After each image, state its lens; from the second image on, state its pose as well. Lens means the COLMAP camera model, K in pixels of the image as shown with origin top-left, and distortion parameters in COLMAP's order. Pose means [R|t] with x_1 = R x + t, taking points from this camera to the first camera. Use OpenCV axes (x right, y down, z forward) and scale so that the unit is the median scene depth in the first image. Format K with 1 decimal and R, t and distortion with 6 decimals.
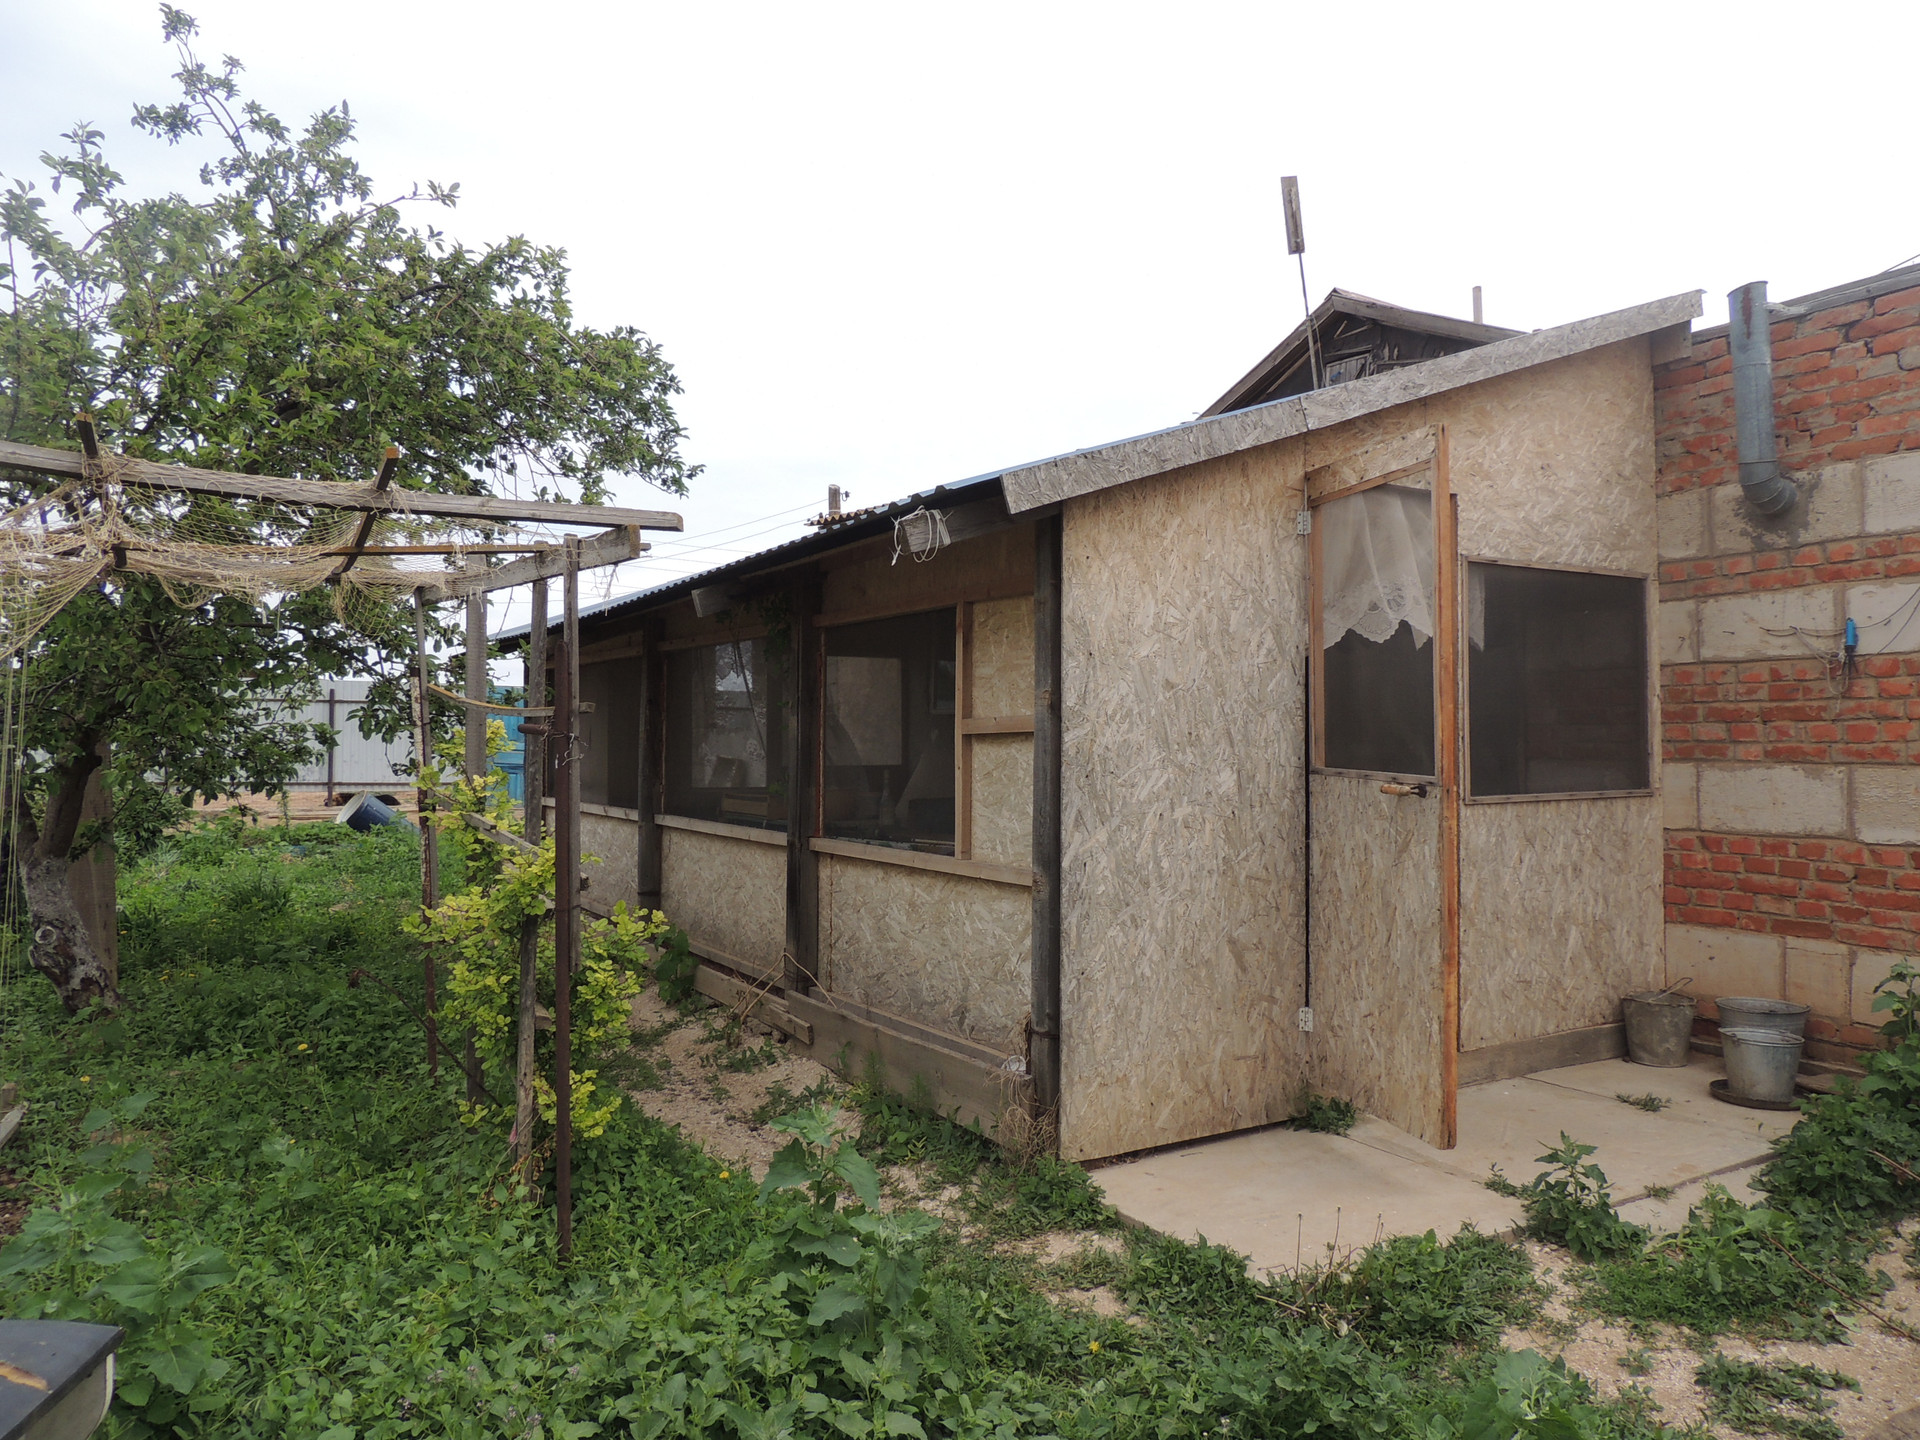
lens RADIAL K [[1345.2, 0, 964.0], [0, 1345.2, 723.3], [0, 0, 1]] dist [-0.019023, 0.000666]
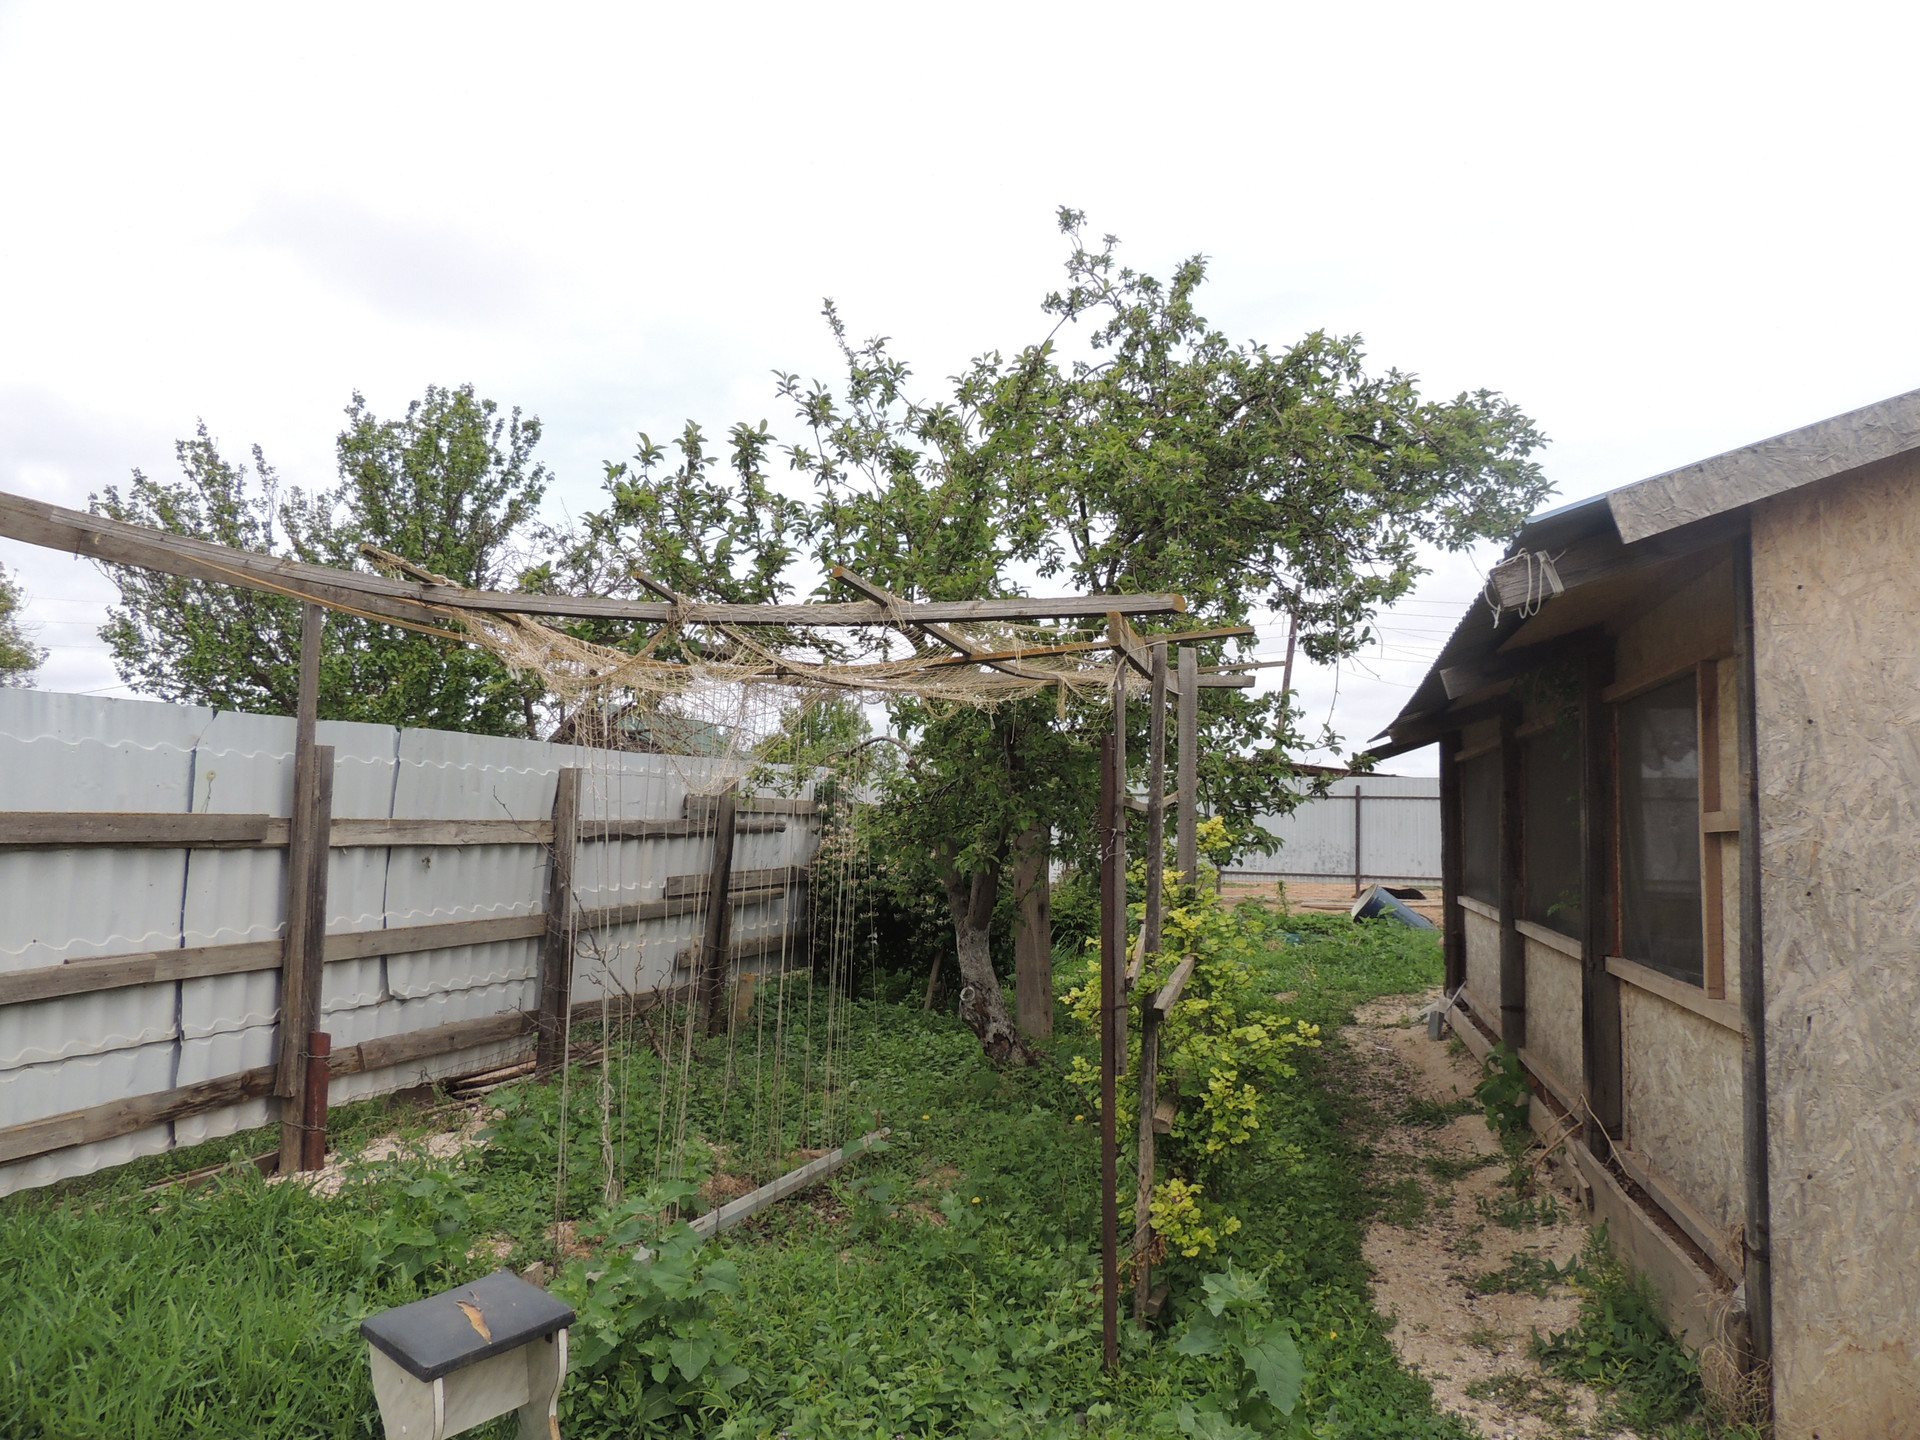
lens RADIAL K [[1355.3, 0, 1008.9], [0, 1355.3, 733.2], [0, 0, 1]] dist [-0.002985, 0.001698]
pose [[0.726838, -0.041046, -0.685582, 0.233042], [-0.002490, 0.998048, -0.062394, 0.000371], [0.686805, 0.047058, 0.725317, 0.159770]]
